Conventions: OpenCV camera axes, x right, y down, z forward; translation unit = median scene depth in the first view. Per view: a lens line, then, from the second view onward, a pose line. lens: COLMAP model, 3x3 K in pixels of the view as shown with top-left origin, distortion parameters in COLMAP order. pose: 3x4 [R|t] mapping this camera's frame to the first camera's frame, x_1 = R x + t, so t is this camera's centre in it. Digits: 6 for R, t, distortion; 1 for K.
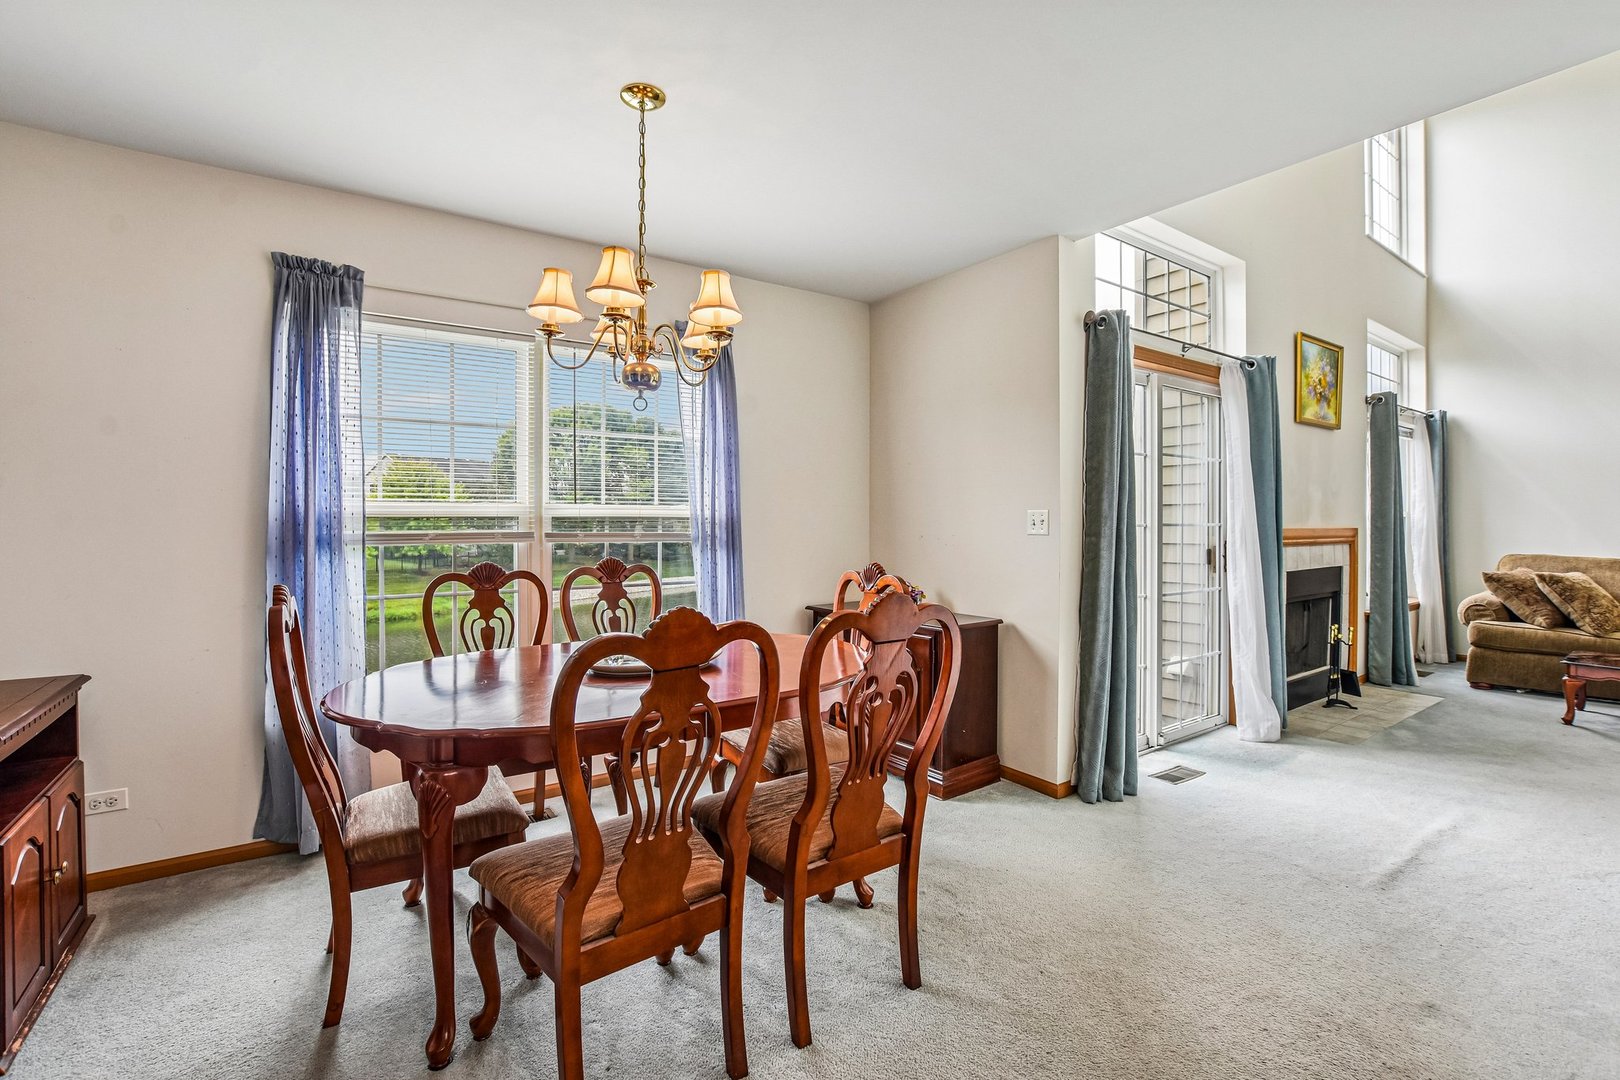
lens RADIAL K [[710.3, 0, 791.2], [0, 710.3, 530.4], [0, 0, 1]] dist [-0.031401, 0.005733]
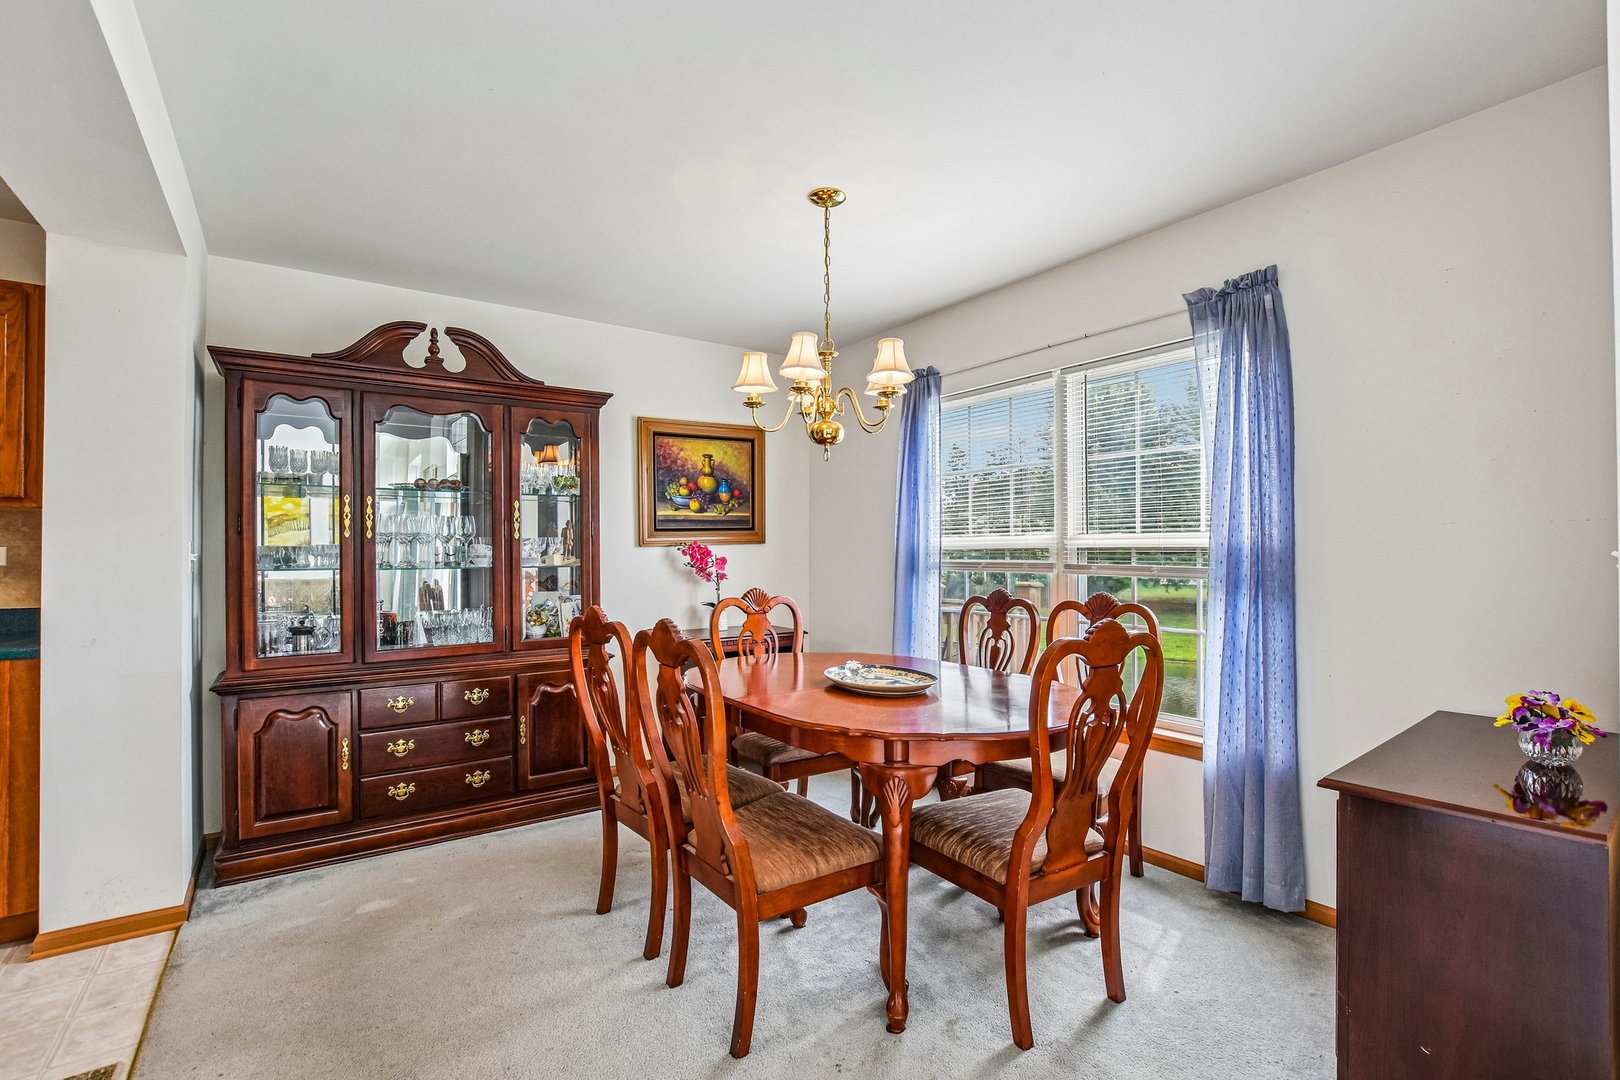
lens RADIAL K [[701.0, 0, 810.0], [0, 701.0, 540.0], [0, 0, 1]] dist [-0.021627, 0.000137]
pose [[-0.013630, -0.012647, -0.999827, 0.672418], [-0.022836, 0.999663, -0.012333, -0.010768], [0.999646, 0.022664, -0.013914, 0.710657]]
